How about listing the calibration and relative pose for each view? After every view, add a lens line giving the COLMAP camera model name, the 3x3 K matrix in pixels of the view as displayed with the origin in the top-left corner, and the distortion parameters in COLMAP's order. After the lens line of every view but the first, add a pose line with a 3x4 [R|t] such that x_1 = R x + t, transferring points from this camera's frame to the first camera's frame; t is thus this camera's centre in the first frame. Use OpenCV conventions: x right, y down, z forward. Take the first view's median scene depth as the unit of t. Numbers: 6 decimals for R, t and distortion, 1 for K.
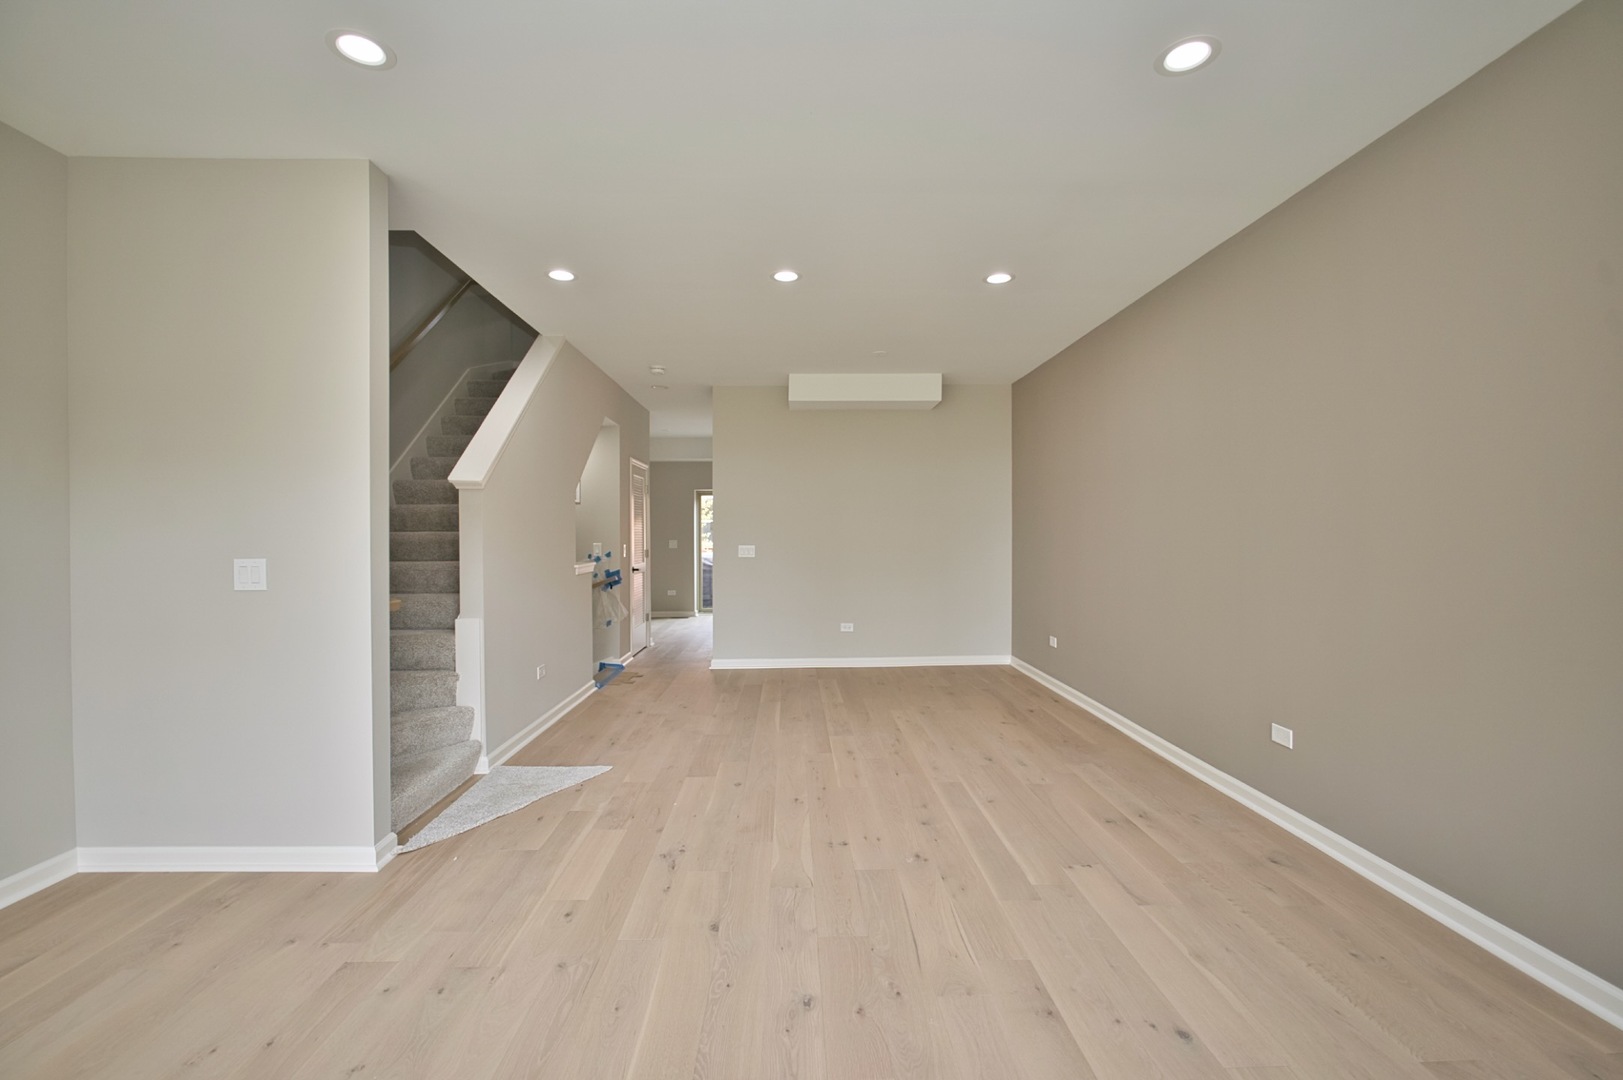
lens RADIAL K [[708.2, 0, 810.2], [0, 708.2, 538.5], [0, 0, 1]] dist [-0.019068, 0.005056]
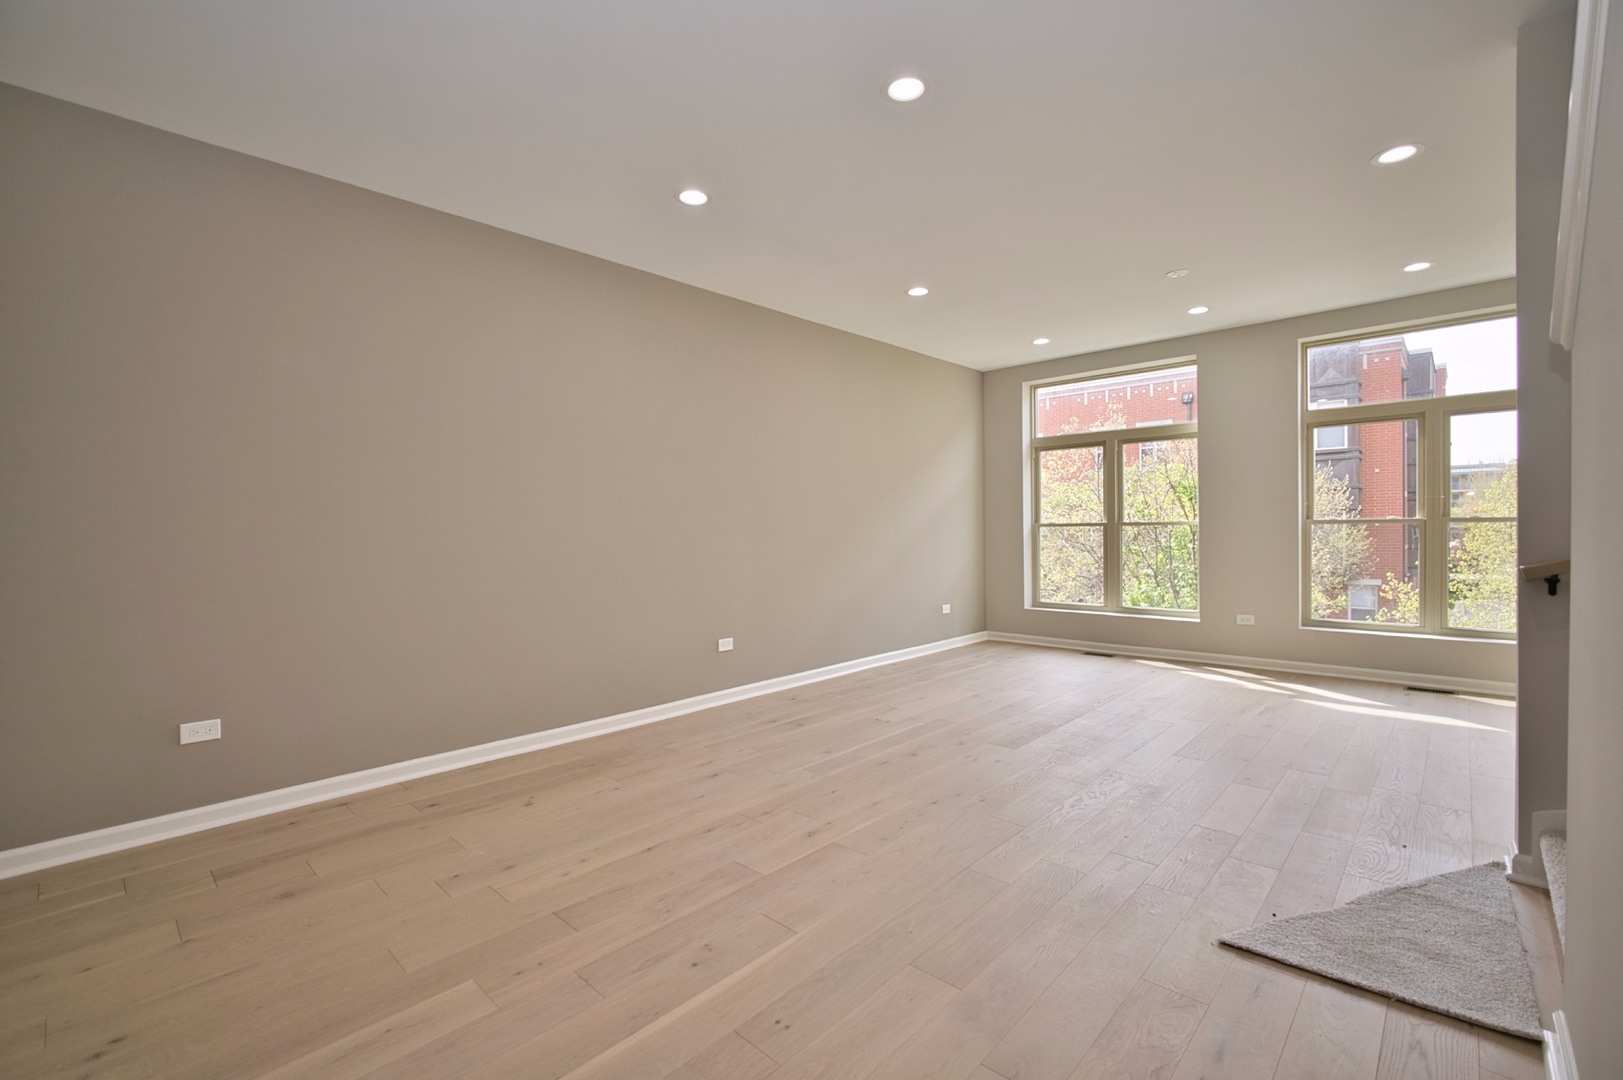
lens RADIAL K [[708.2, 0, 808.0], [0, 708.2, 538.1], [0, 0, 1]] dist [-0.019068, 0.005056]
pose [[-0.708113, 0.000014, 0.706099, -0.519204], [0.019279, 0.999628, 0.019314, 0.023158], [-0.705835, 0.027290, -0.707850, 1.884233]]
